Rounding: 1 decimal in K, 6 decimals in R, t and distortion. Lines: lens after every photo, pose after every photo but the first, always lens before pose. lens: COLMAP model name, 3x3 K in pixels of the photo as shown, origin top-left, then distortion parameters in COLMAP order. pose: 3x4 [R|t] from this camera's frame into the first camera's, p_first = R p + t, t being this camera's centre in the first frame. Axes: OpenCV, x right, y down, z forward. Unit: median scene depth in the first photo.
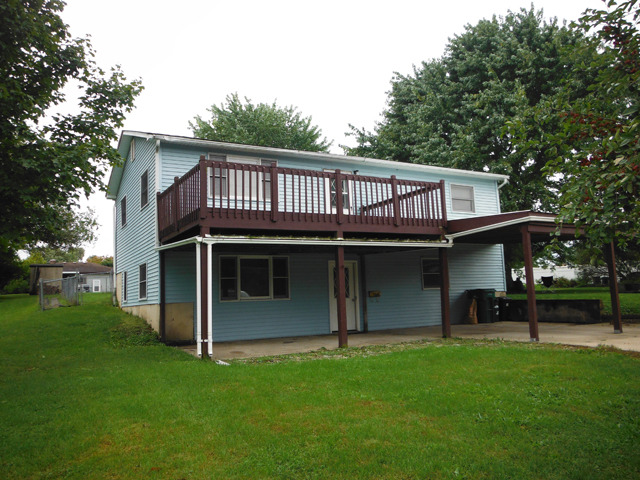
lens RADIAL K [[542.7, 0, 320.0], [0, 542.7, 240.0], [0, 0, 1]] dist [0.000072, 0.001838]
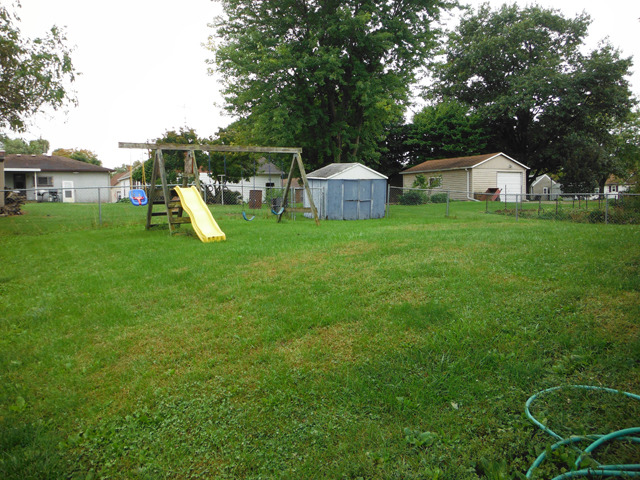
lens RADIAL K [[542.7, 0, 320.0], [0, 542.7, 240.0], [0, 0, 1]] dist [0.000072, 0.001838]
pose [[0.997944, 0.034889, 0.053770, -0.122972], [-0.043730, 0.983921, 0.173166, 0.013141], [-0.046864, -0.175161, 0.983424, 0.286104]]
